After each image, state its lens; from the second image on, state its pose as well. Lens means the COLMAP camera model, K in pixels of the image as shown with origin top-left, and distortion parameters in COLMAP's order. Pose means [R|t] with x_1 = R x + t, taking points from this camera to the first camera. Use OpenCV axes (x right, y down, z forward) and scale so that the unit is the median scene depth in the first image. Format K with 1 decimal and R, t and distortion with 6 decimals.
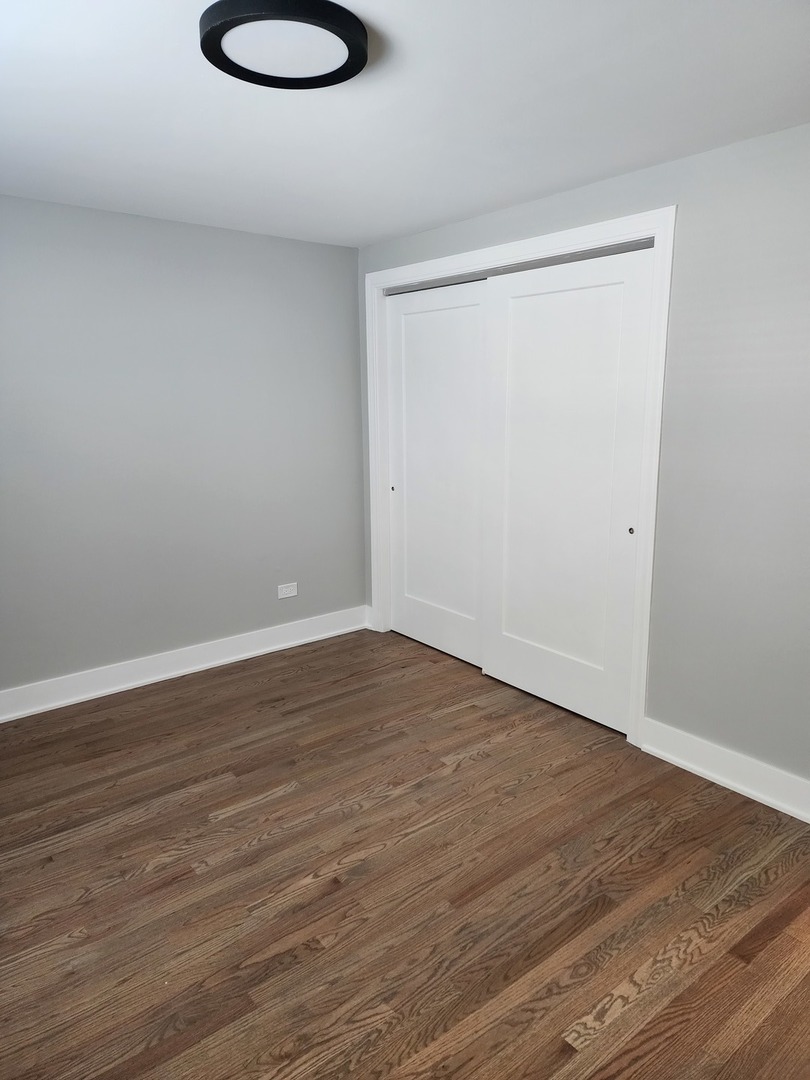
lens RADIAL K [[714.0, 0, 419.3], [0, 714.0, 541.4], [0, 0, 1]] dist [0.096638, -0.084574]
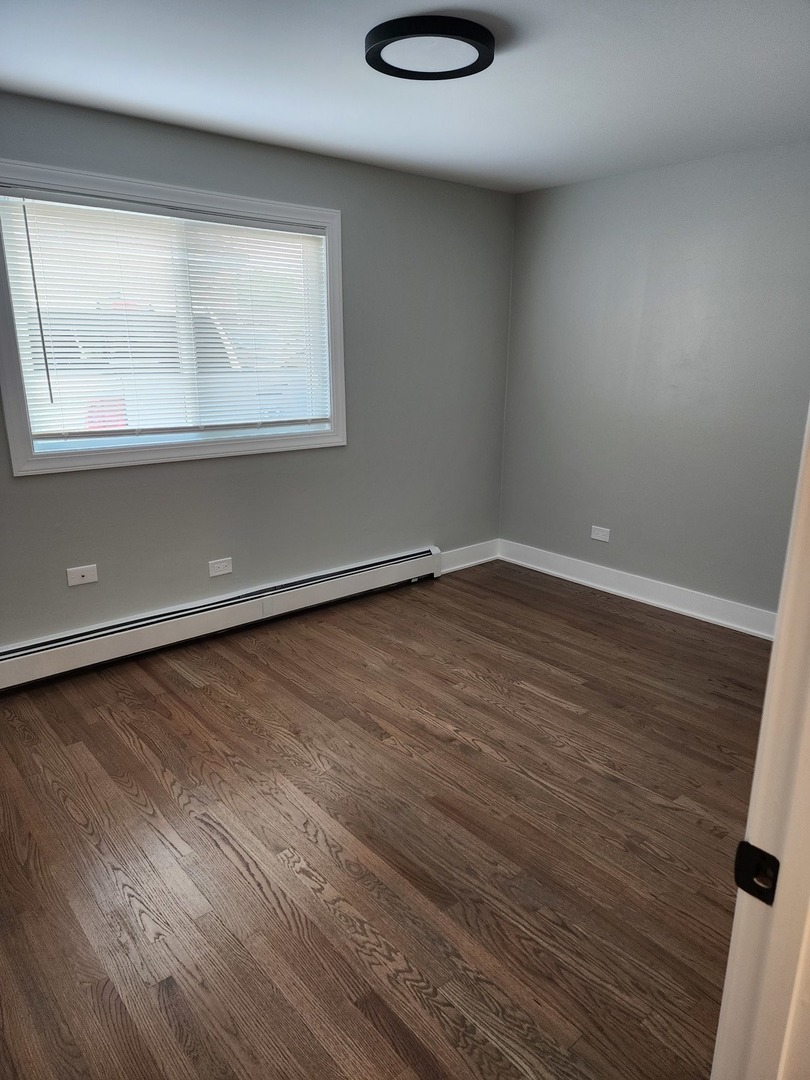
lens RADIAL K [[714.0, 0, 419.3], [0, 714.0, 541.4], [0, 0, 1]] dist [0.096638, -0.084574]
pose [[0.042584, 0.274563, -0.960626, 0.947378], [-0.210242, 0.942431, 0.260042, -0.160876], [0.976722, 0.190890, 0.097857, 0.730568]]
